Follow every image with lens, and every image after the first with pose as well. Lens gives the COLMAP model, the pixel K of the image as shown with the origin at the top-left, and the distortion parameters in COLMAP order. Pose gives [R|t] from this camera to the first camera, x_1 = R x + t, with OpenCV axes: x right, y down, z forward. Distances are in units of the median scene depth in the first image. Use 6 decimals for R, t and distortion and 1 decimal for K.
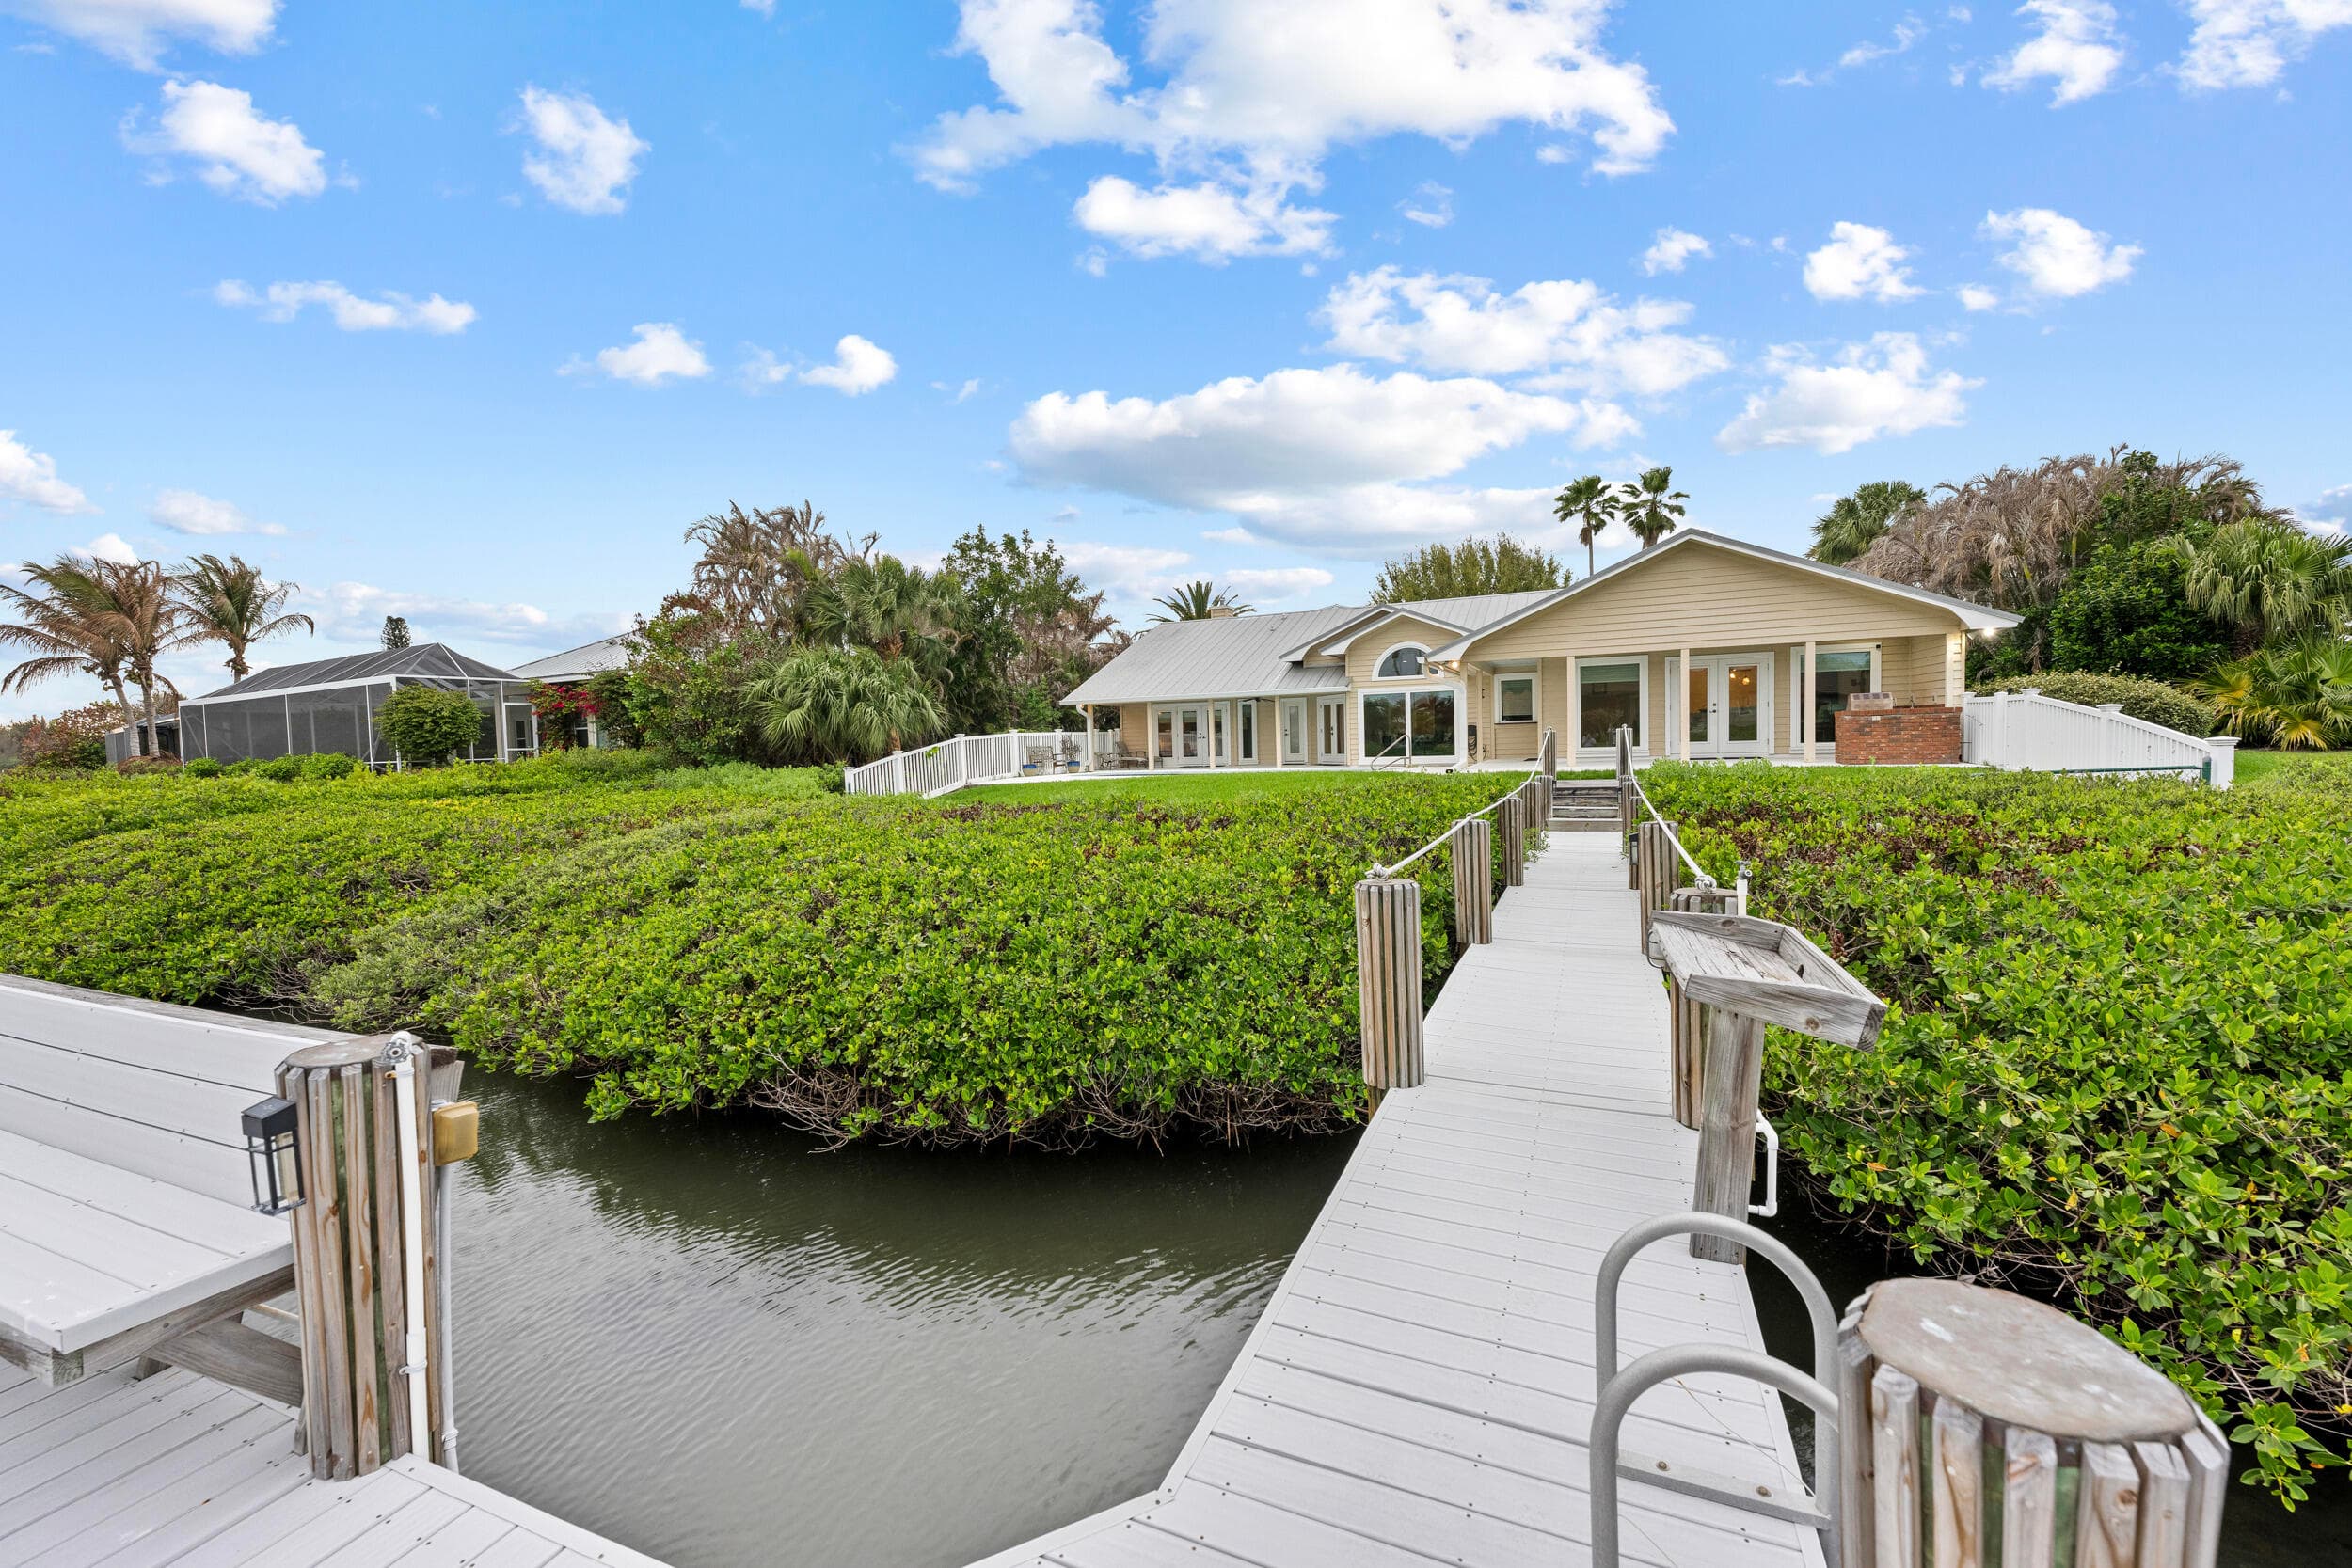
lens RADIAL K [[890.3, 0, 1228.6], [0, 890.3, 801.4], [0, 0, 1]] dist [0.001598, 0.000543]
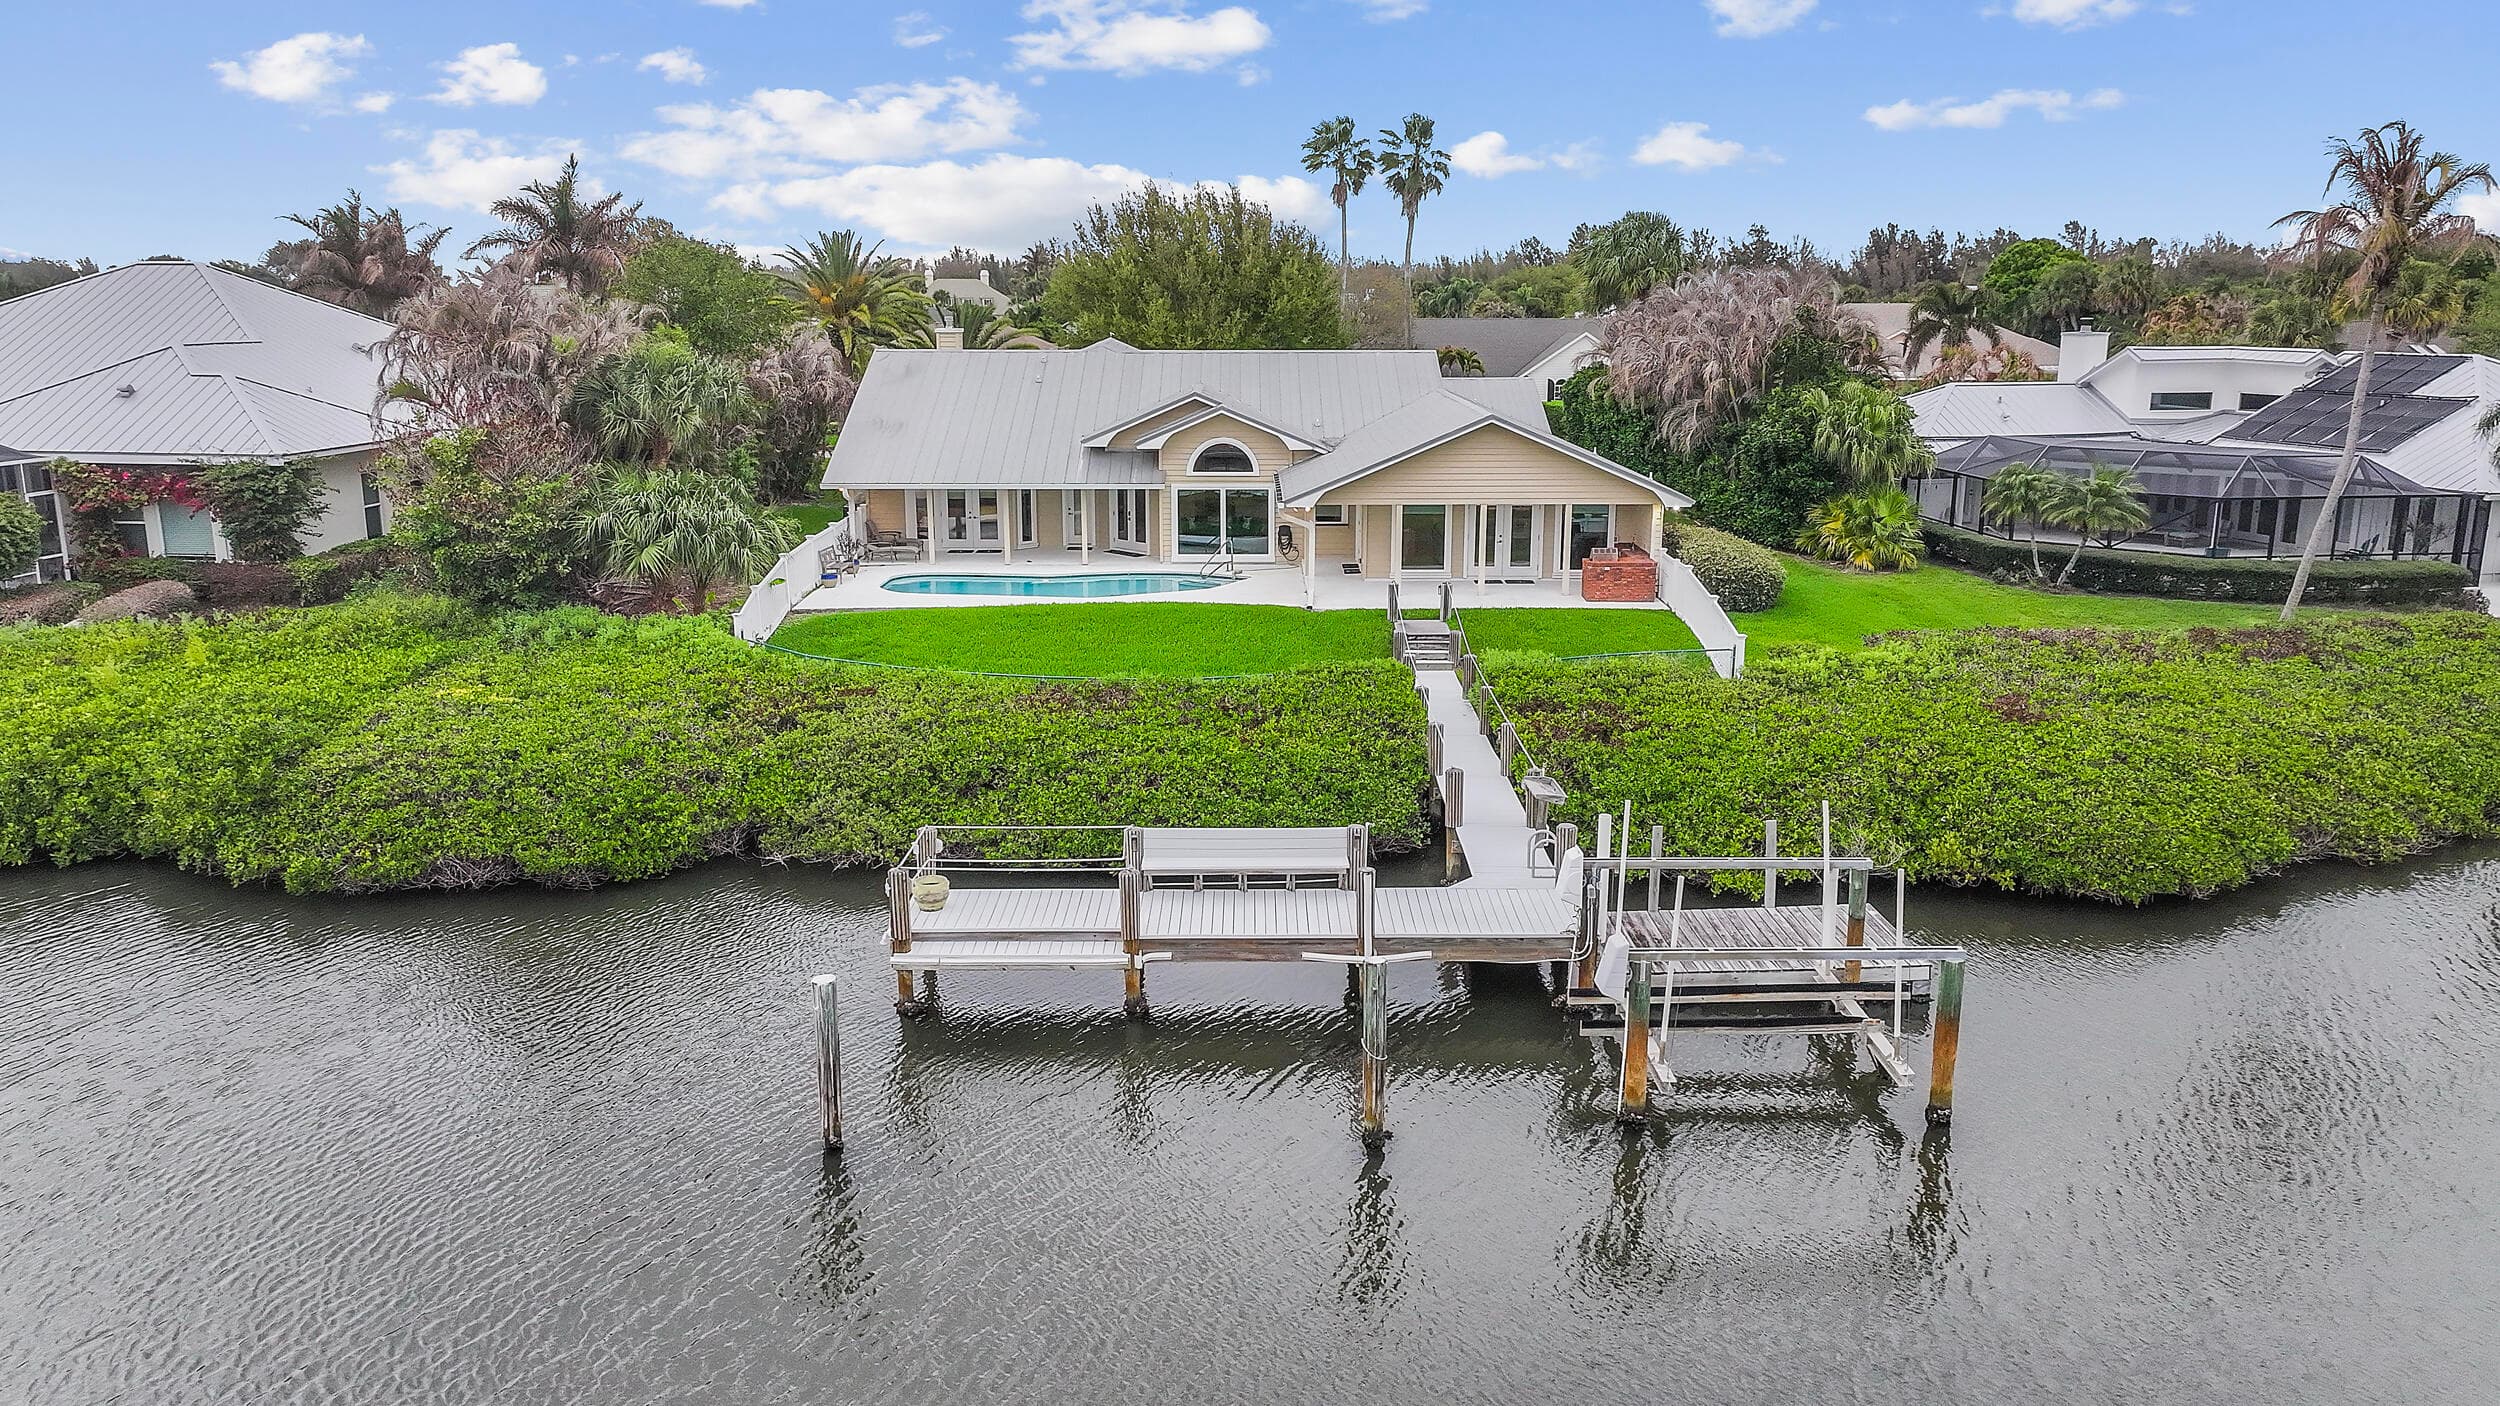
lens RADIAL K [[1655.8, 0, 1271.1], [0, 1655.8, 683.7], [0, 0, 1]] dist [-0.001964, 0.014127]
pose [[0.922125, -0.057439, 0.382605, -0.583363], [-0.003726, 0.987554, 0.157236, -0.250221], [-0.386875, -0.146417, 0.910434, -0.907809]]
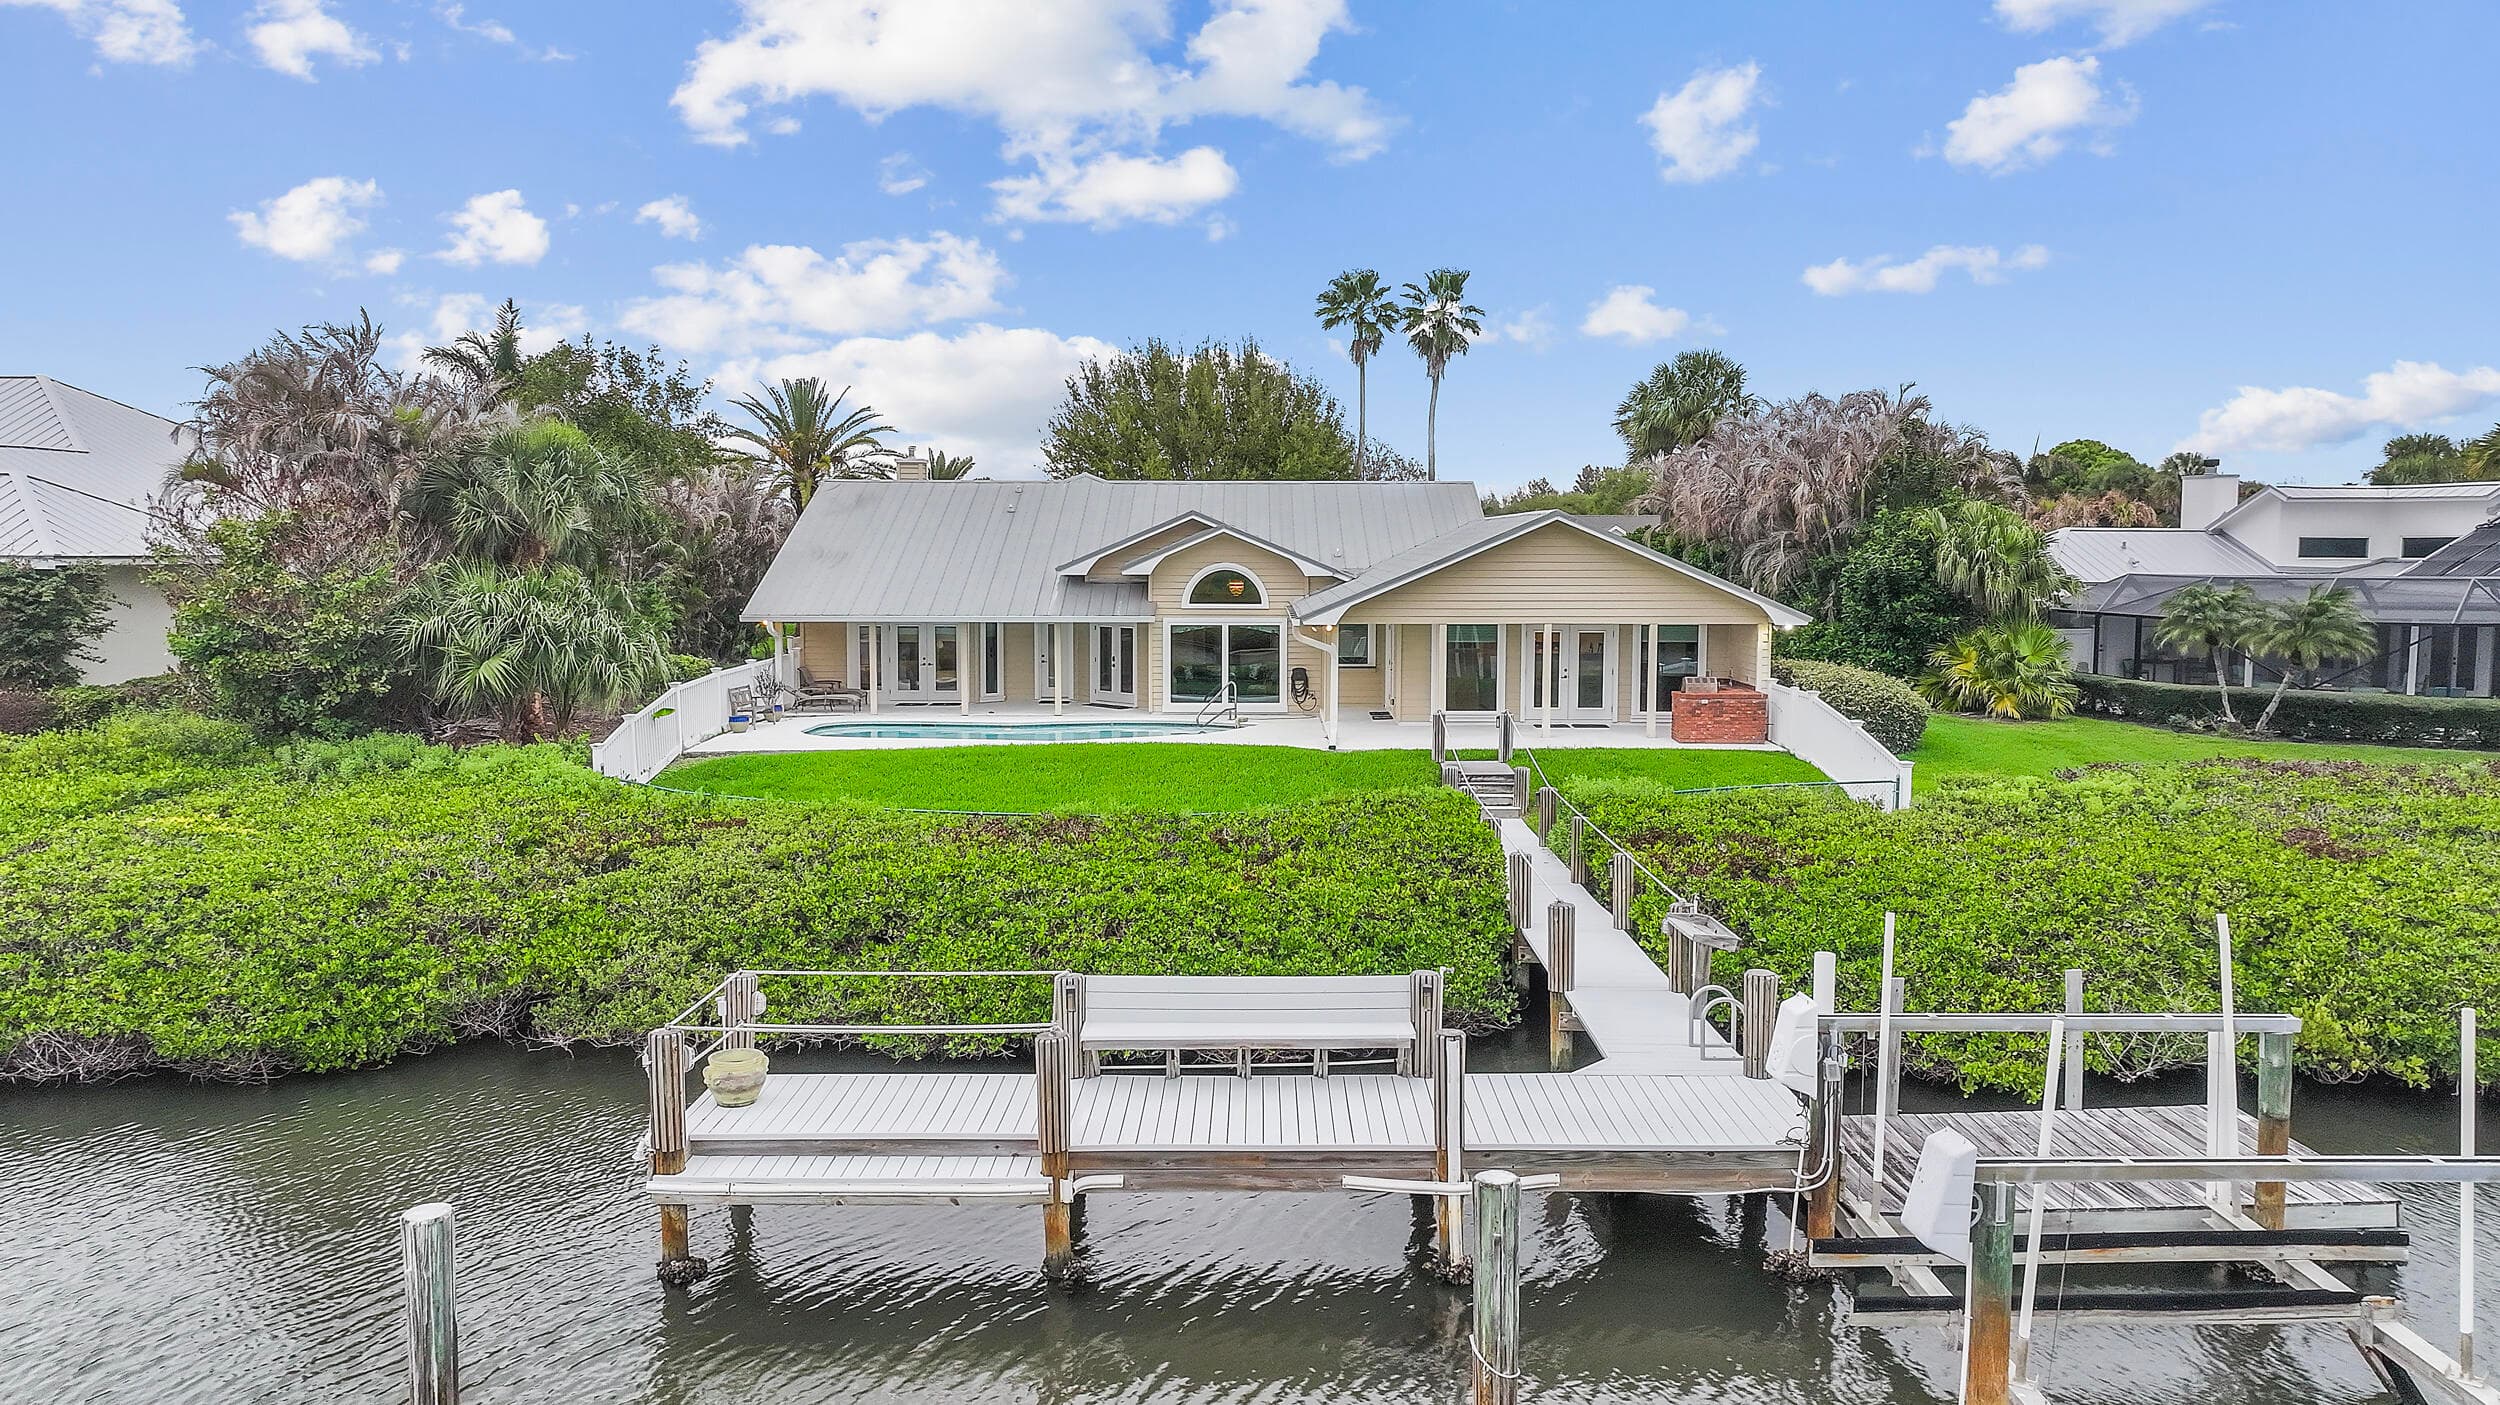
lens RADIAL K [[1655.8, 0, 1270.6], [0, 1655.8, 721.7], [0, 0, 1]] dist [-0.001964, 0.014127]
pose [[0.924188, -0.008513, 0.381843, -0.431788], [-0.004346, 0.999452, 0.032801, -0.104638], [-0.381913, -0.031973, 0.923645, -0.536535]]
